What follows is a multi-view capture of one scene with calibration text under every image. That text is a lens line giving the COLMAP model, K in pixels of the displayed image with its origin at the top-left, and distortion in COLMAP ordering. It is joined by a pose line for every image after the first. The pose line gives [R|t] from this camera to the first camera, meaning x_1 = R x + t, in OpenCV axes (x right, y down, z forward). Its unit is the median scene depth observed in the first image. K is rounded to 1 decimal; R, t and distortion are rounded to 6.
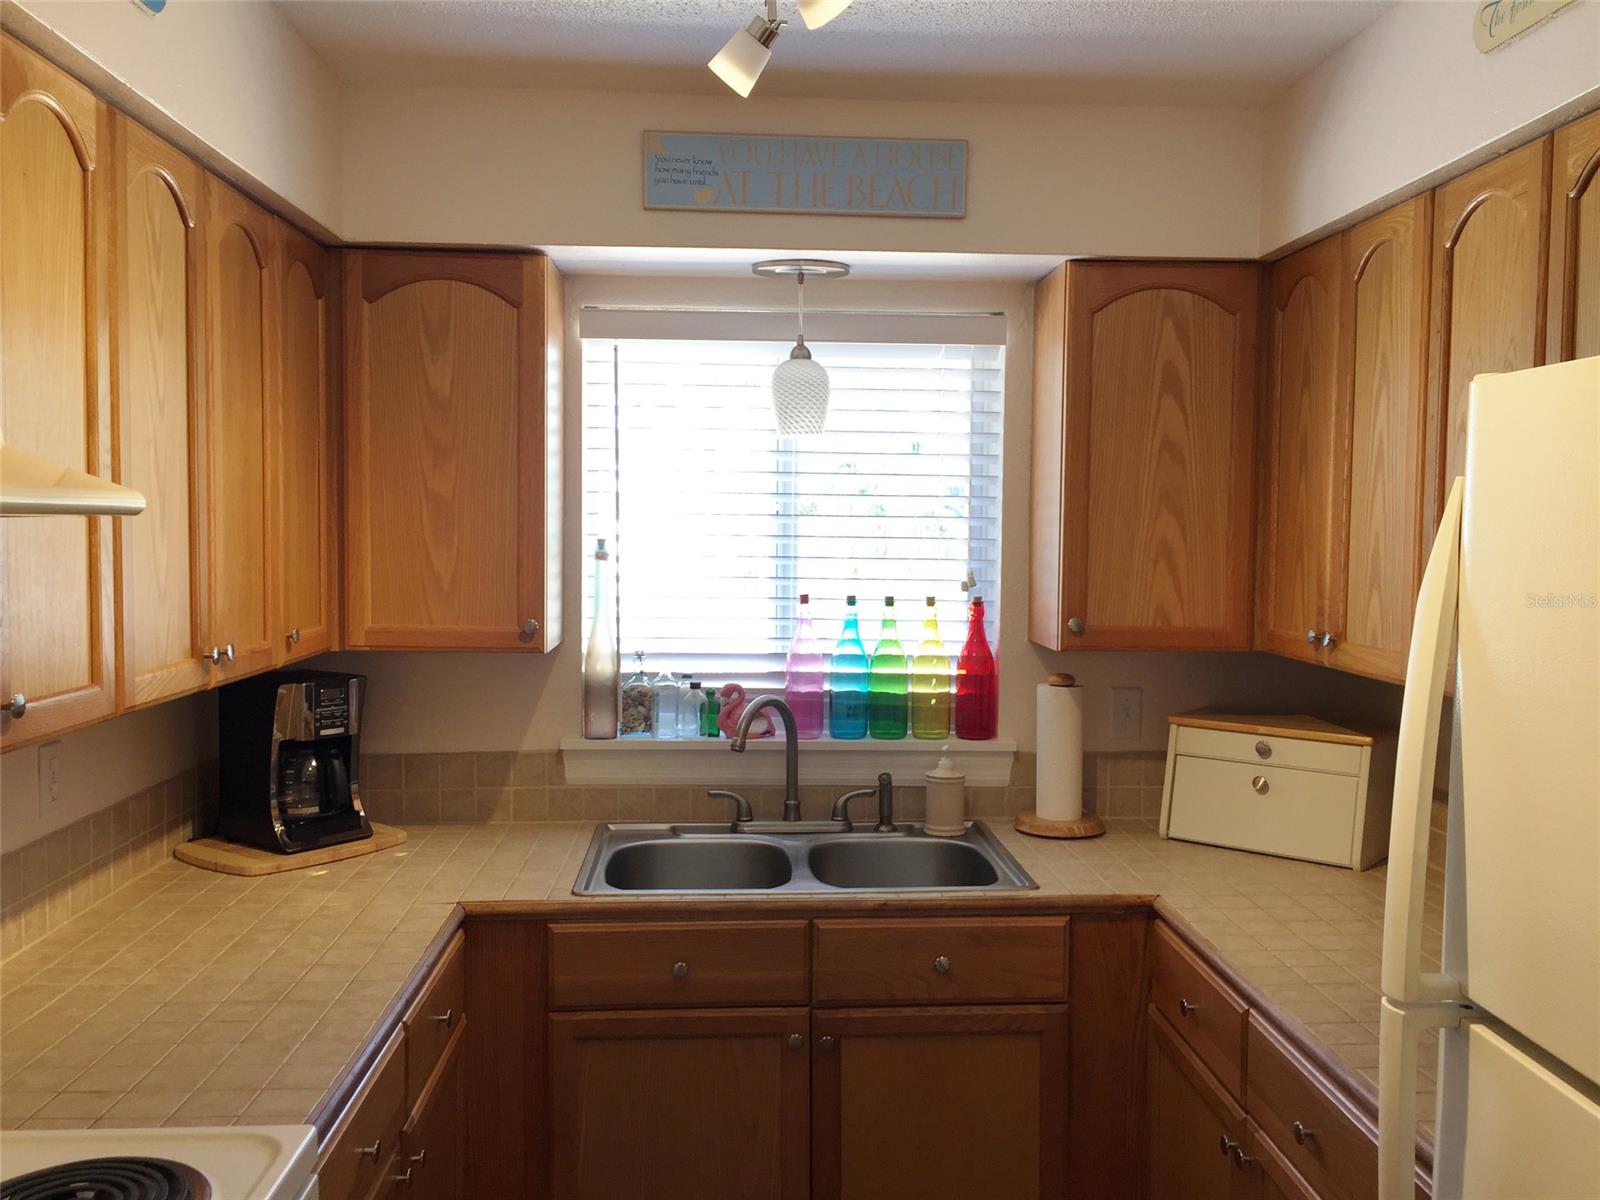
lens RADIAL K [[1371.4, 0, 795.2], [0, 1371.4, 605.4], [0, 0, 1]] dist [0.075119, -0.088123]
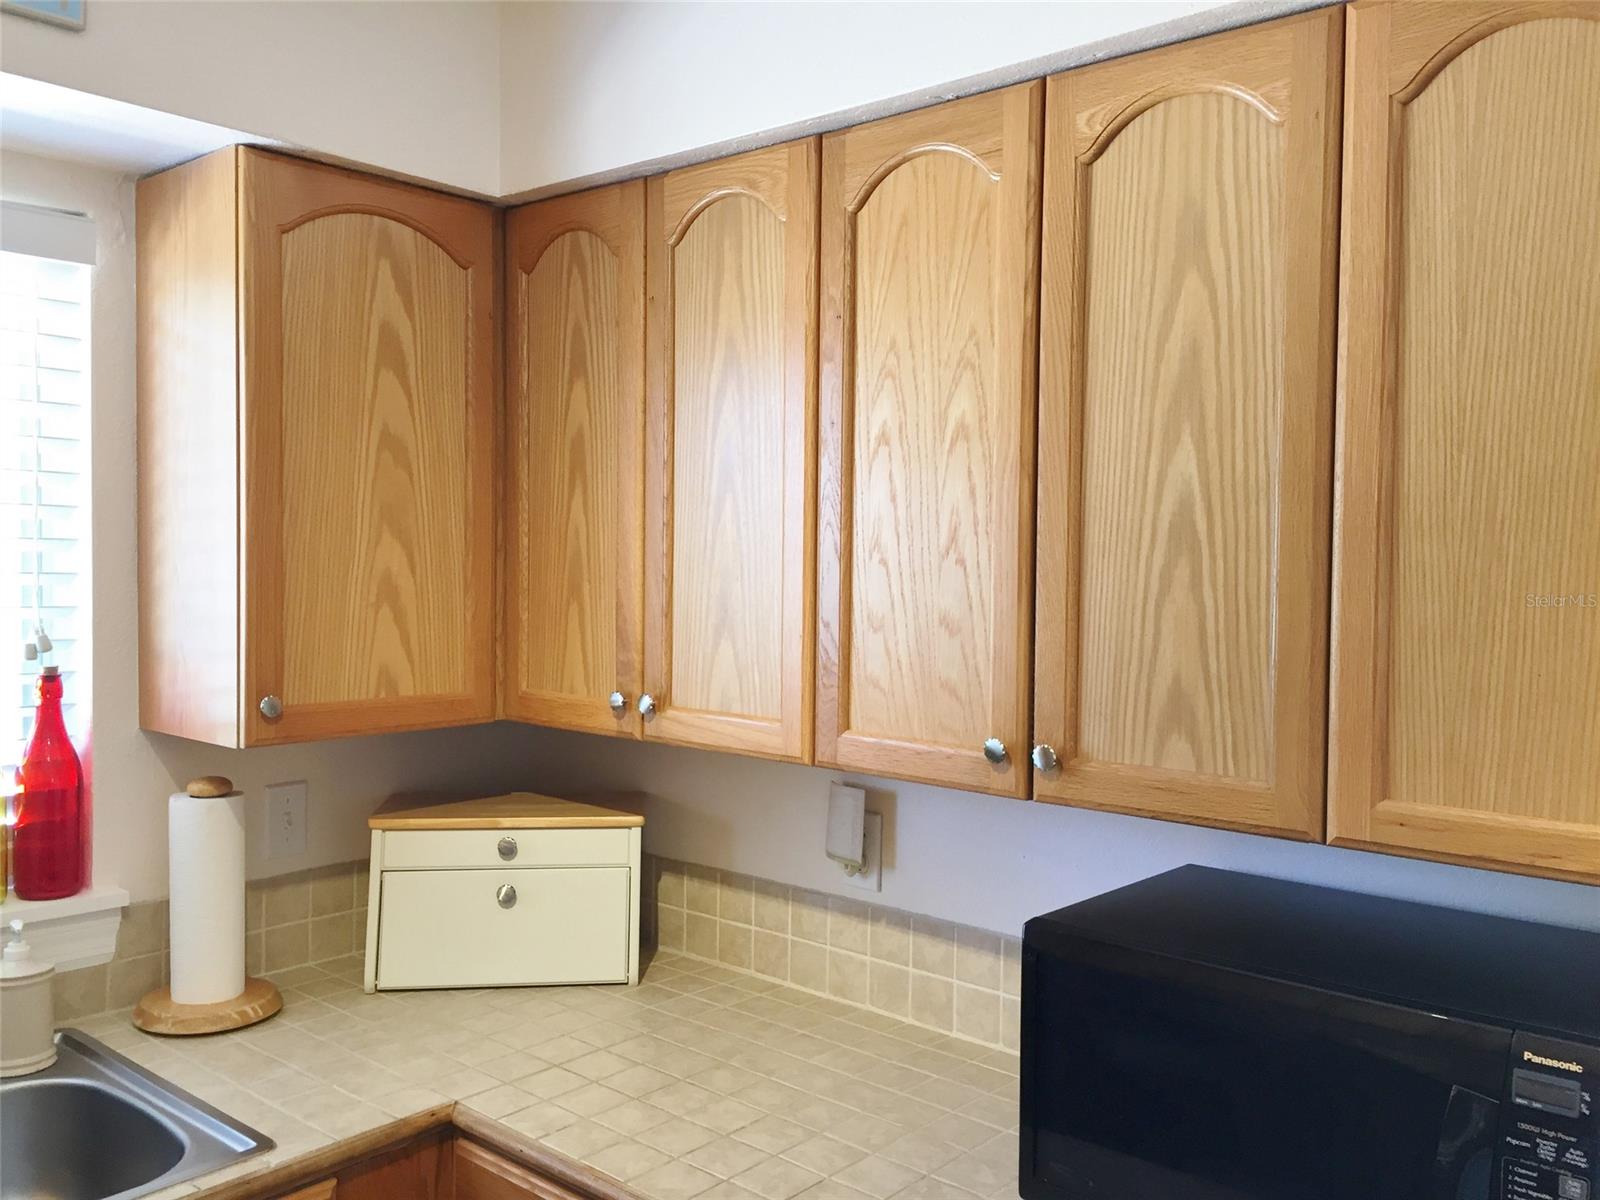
lens RADIAL K [[1371.4, 0, 806.0], [0, 1371.4, 602.0], [0, 0, 1]] dist [0.075119, -0.088123]
pose [[0.693559, -0.026675, 0.719905, -0.091331], [0.034901, 0.999385, 0.003406, -0.028549], [-0.719554, 0.022763, 0.694064, 0.358383]]
